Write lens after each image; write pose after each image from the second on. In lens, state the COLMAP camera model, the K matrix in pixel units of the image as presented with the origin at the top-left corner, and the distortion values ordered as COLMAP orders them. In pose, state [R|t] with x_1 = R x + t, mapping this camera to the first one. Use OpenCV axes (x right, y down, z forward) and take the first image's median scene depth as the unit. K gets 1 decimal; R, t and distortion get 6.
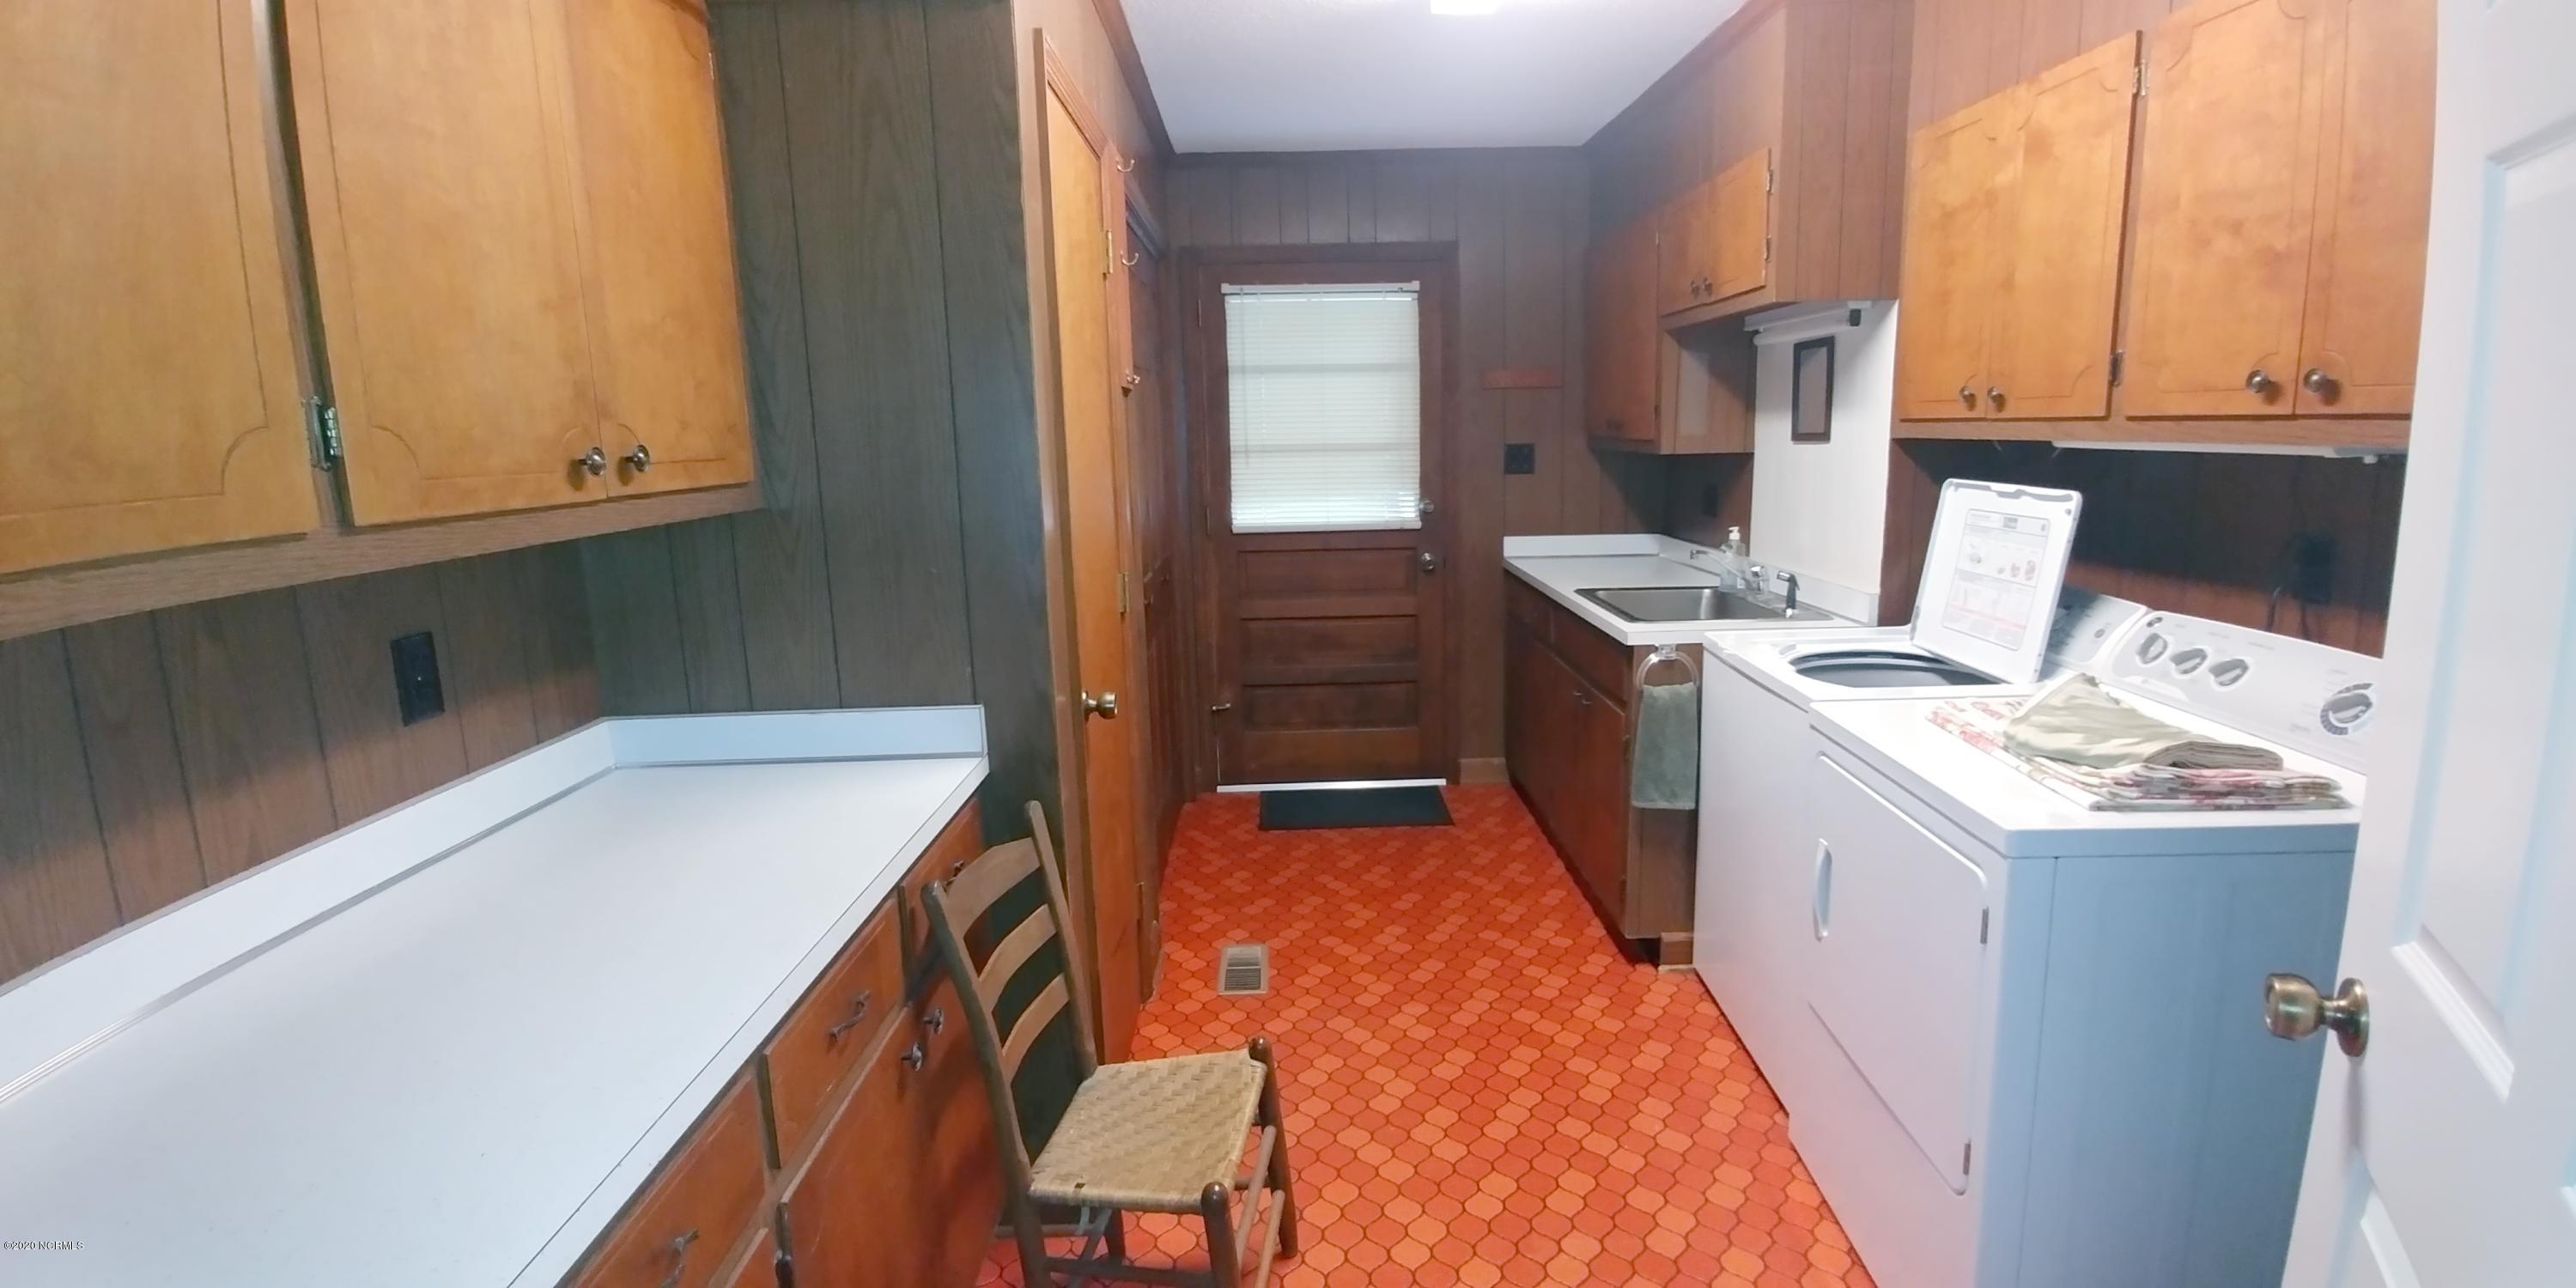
lens RADIAL K [[1166.5, 0, 1296.6], [0, 1166.5, 622.9], [0, 0, 1]] dist [-0.018926, 0.000306]
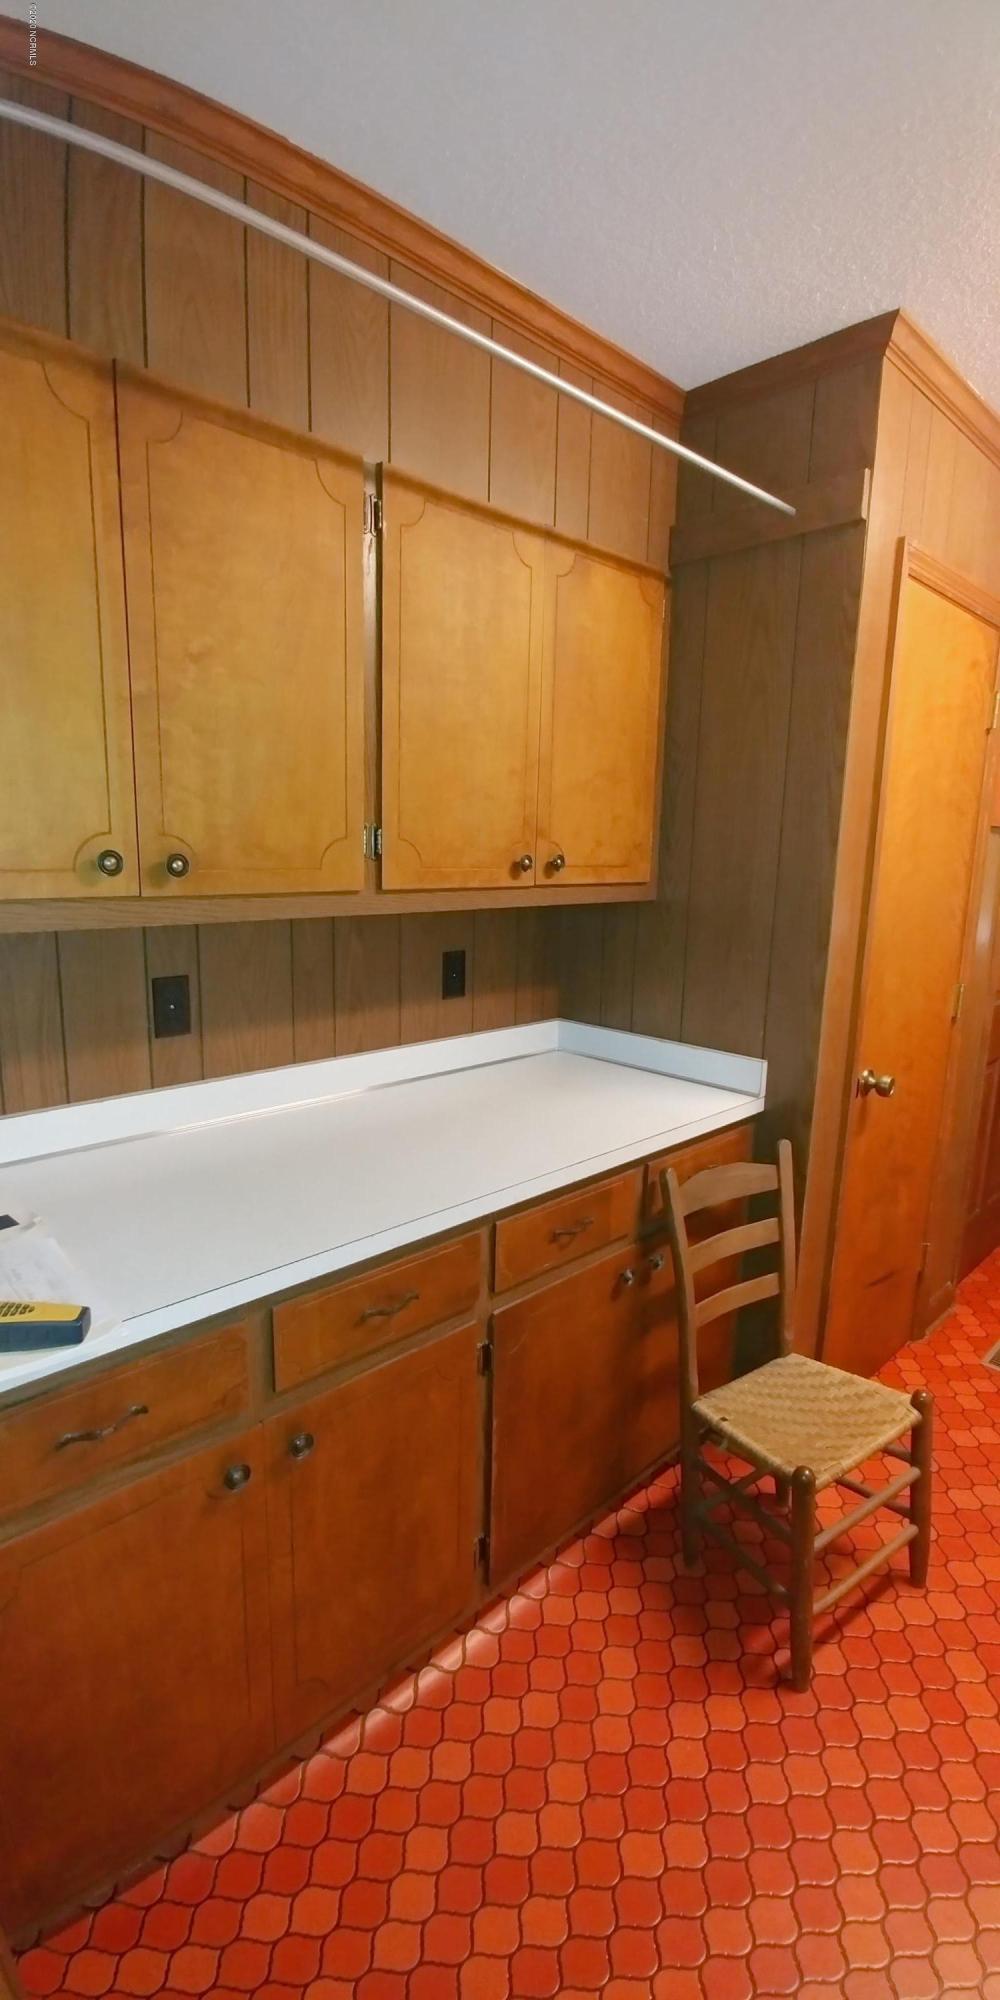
lens RADIAL K [[905.7, 0, 497.0], [0, 905.7, 1003.8], [0, 0, 1]] dist [-0.018926, 0.000306]
pose [[0.678585, 0.174139, -0.713581, 0.297207], [-0.164454, 0.982847, 0.083461, -0.035190], [0.715875, 0.060716, 0.695584, 0.050739]]
